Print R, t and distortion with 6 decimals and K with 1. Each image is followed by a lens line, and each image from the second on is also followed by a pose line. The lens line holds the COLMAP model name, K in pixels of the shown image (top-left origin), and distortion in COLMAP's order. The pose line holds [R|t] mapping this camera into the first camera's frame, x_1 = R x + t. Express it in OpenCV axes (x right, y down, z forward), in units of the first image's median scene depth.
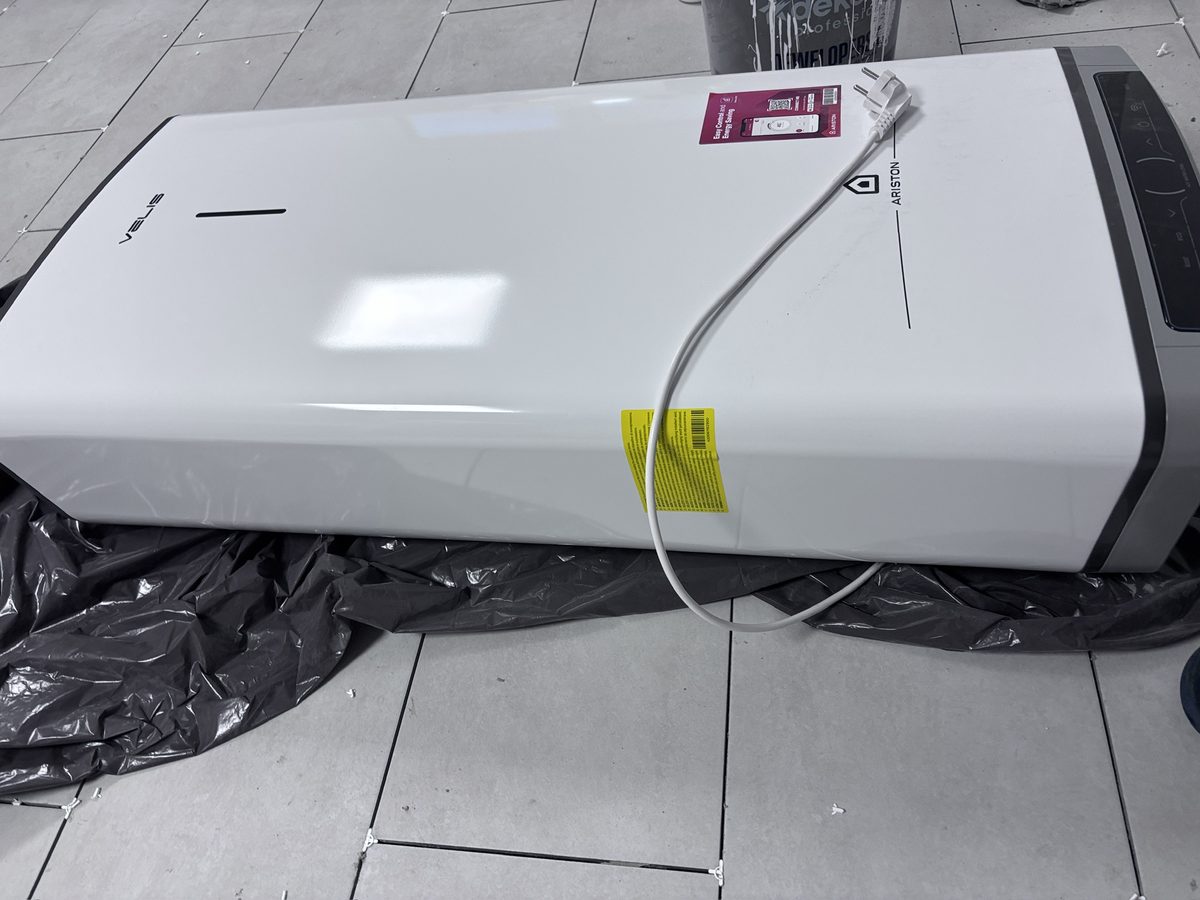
lens RADIAL K [[905.2, 0, 595.4], [0, 905.2, 447.7], [0, 0, 1]] dist [0.005957, -0.012108]
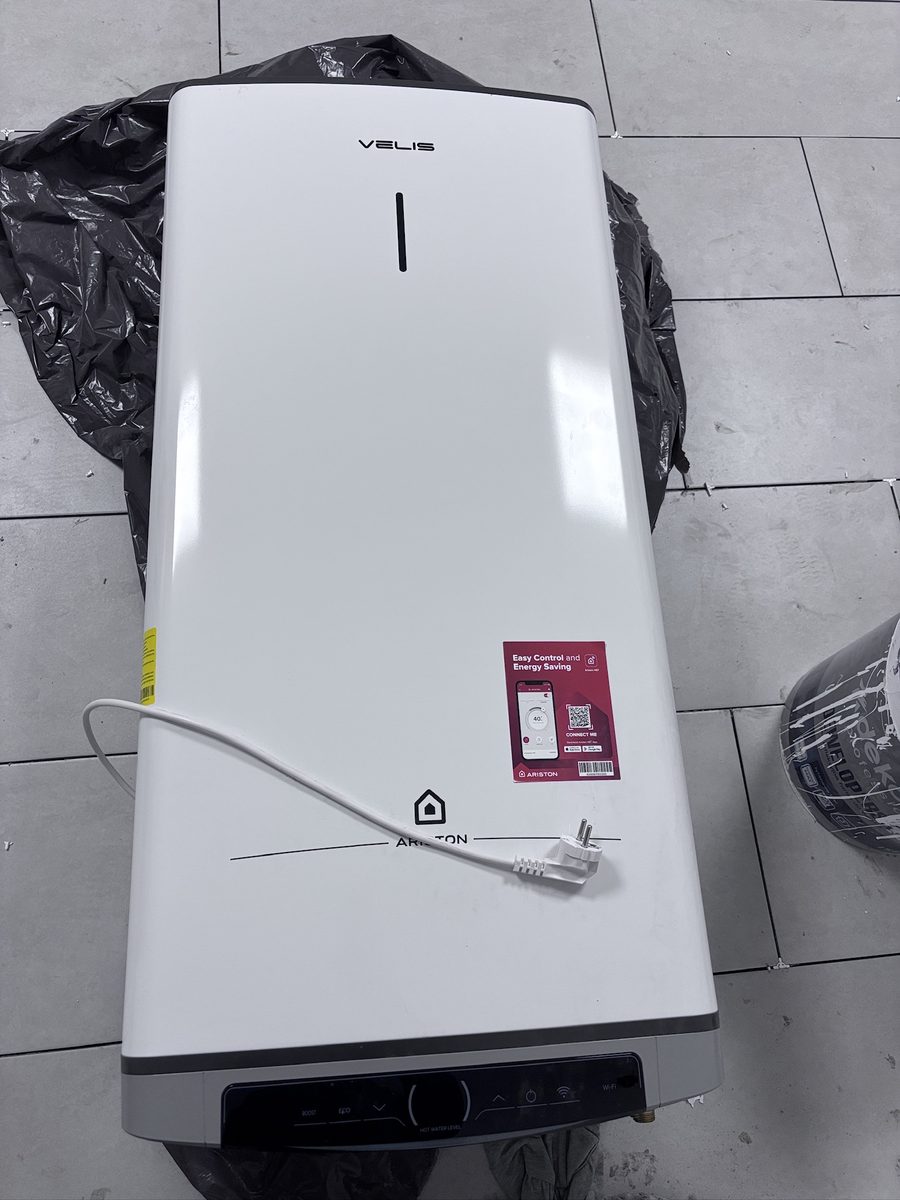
lens RADIAL K [[905.2, 0, 440.2], [0, 905.2, 599.4], [0, 0, 1]] dist [0.005957, -0.012108]
pose [[0.204902, 0.971262, -0.121105, 0.173542], [-0.840633, 0.238005, 0.486507, -0.760887], [0.501349, 0.002119, 0.865242, 0.117981]]
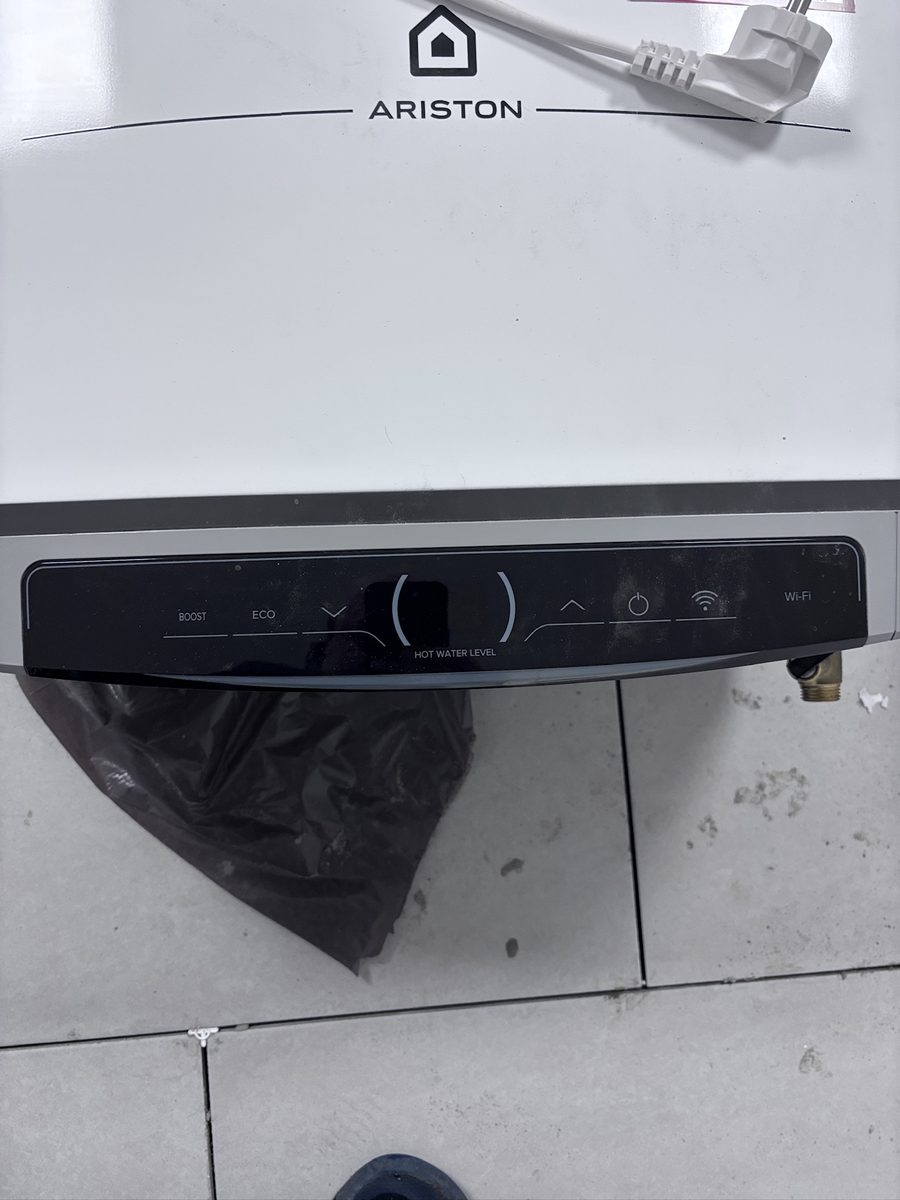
lens RADIAL K [[905.2, 0, 452.4], [0, 905.2, 598.7], [0, 0, 1]] dist [0.005957, -0.012108]
pose [[0.200583, 0.969810, 0.138689, 0.457772], [-0.805560, 0.082708, 0.586714, -0.490532], [0.557530, -0.229407, 0.797830, 0.505278]]
